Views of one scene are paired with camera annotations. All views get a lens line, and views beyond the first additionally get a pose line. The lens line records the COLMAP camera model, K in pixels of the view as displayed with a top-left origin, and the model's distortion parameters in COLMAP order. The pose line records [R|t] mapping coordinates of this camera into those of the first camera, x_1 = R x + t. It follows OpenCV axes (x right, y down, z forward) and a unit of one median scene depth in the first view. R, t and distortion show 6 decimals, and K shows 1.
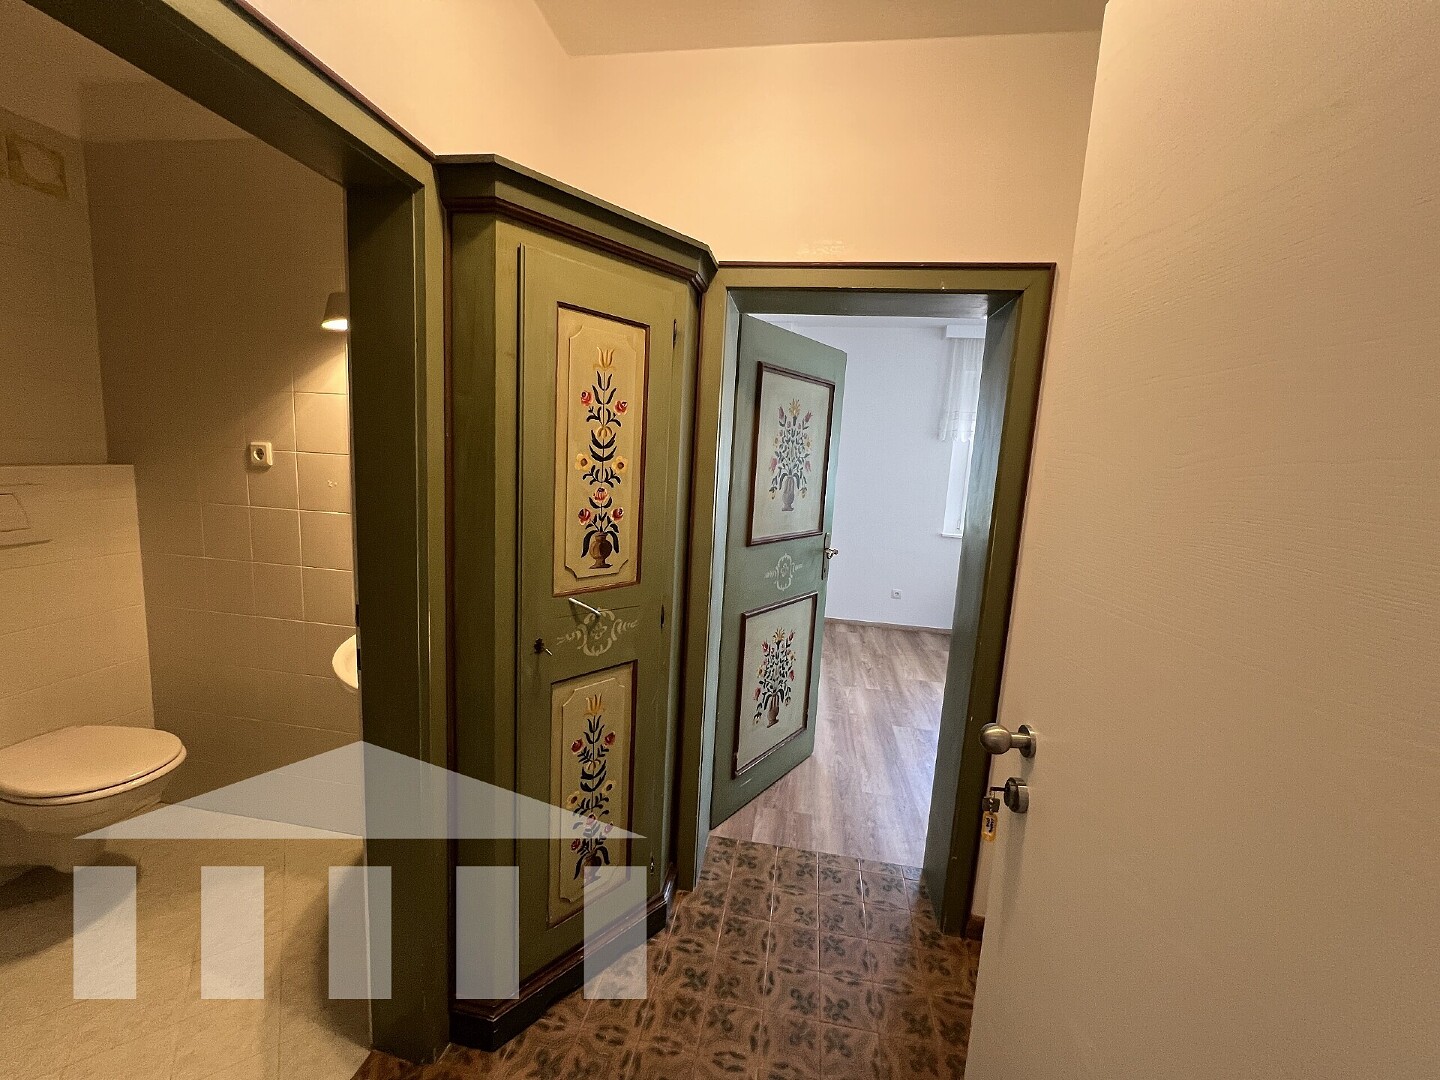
lens RADIAL K [[581.9, 0, 715.9], [0, 581.9, 547.0], [0, 0, 1]] dist [0.000306, 0.000333]
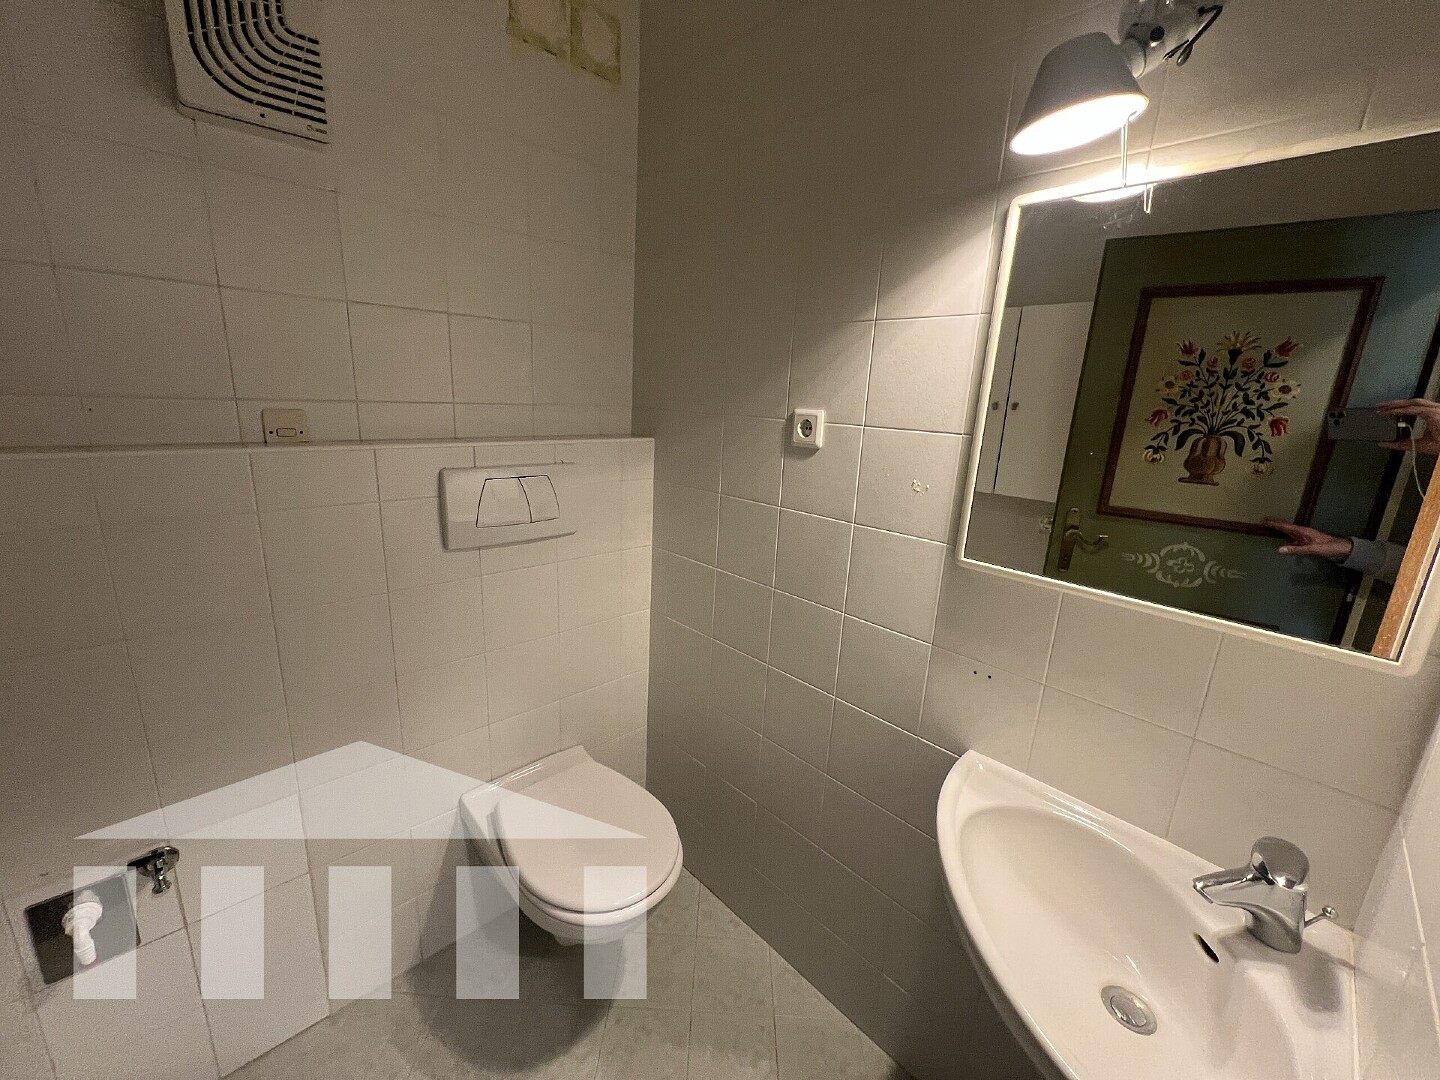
lens RADIAL K [[578.1, 0, 719.4], [0, 578.1, 534.8], [0, 0, 1]] dist [-0.000359, -0.000341]
pose [[0.796288, 0.126838, -0.591471, -0.481093], [-0.089246, 0.991704, 0.092516, -0.096597], [0.598298, -0.020883, 0.801001, 0.452700]]
